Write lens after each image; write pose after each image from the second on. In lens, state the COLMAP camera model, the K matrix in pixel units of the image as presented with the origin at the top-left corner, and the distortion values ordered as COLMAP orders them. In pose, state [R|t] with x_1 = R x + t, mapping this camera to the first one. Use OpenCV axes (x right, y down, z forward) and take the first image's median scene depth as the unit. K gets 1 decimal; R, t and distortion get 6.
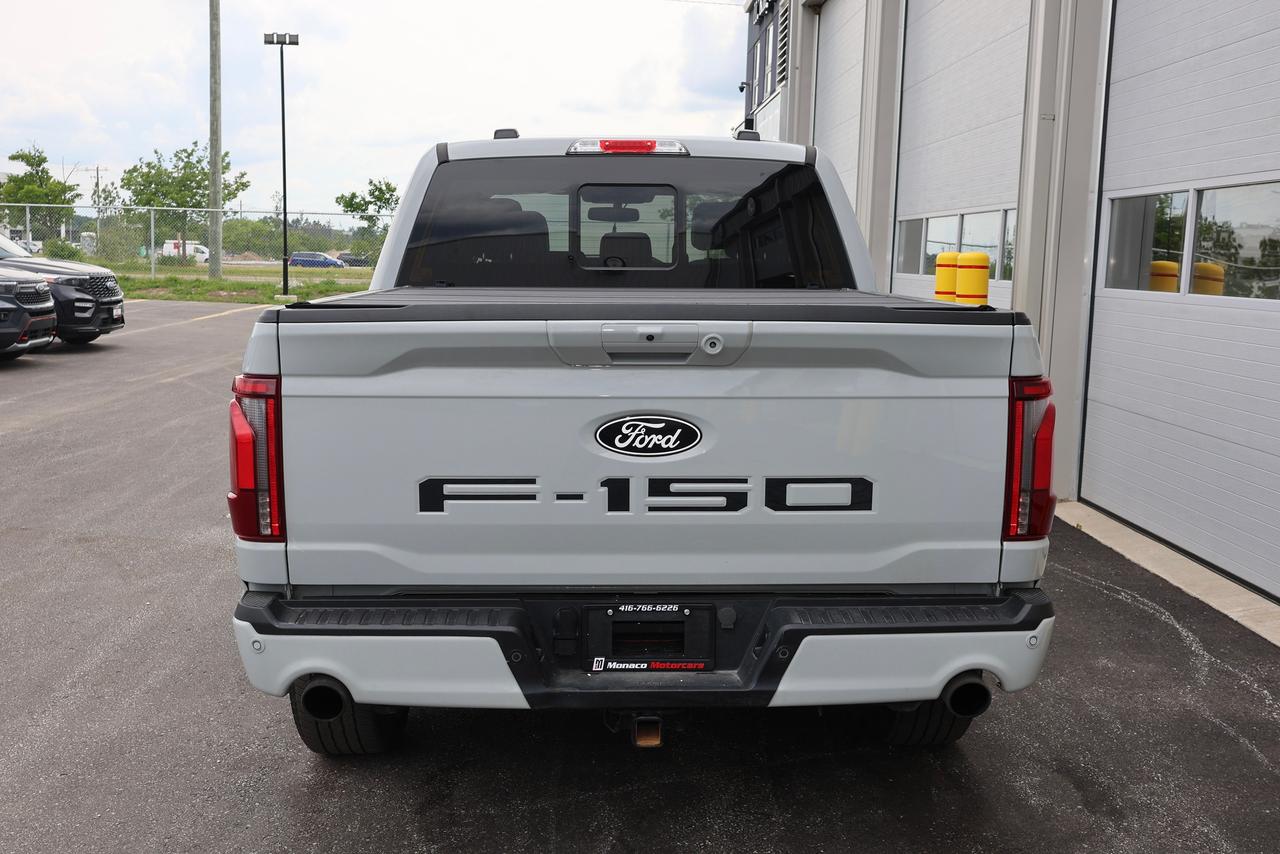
lens RADIAL K [[1357.1, 0, 640.0], [0, 1357.1, 427.0], [0, 0, 1]] dist [0.001984, 0.006665]
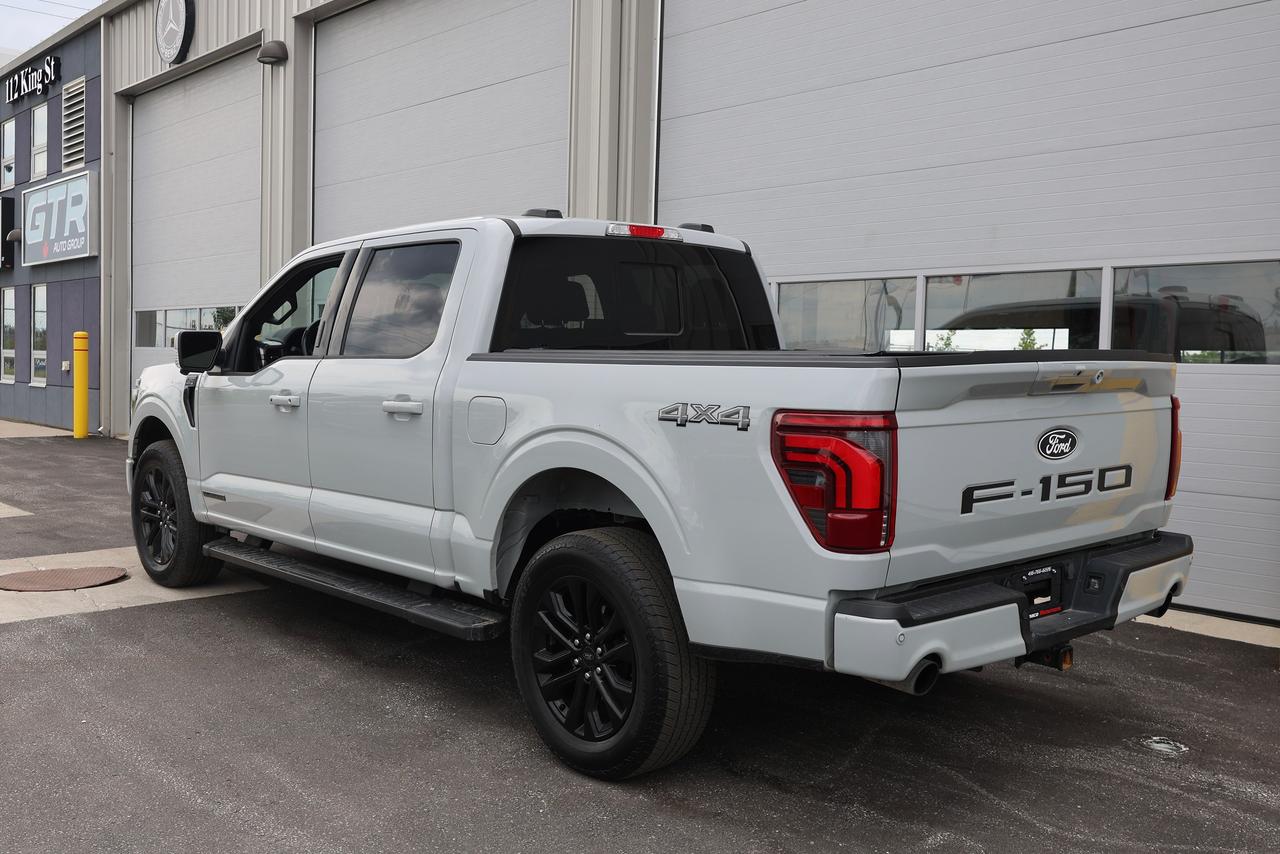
lens RADIAL K [[1226.2, 0, 640.0], [0, 1226.2, 427.0], [0, 0, 1]] dist [0.004382, 0.012891]
pose [[0.759960, -0.046278, 0.648320, -1.132032], [0.082568, 0.996255, -0.025672, -0.014311], [-0.644704, 0.073040, 0.760935, 0.312690]]
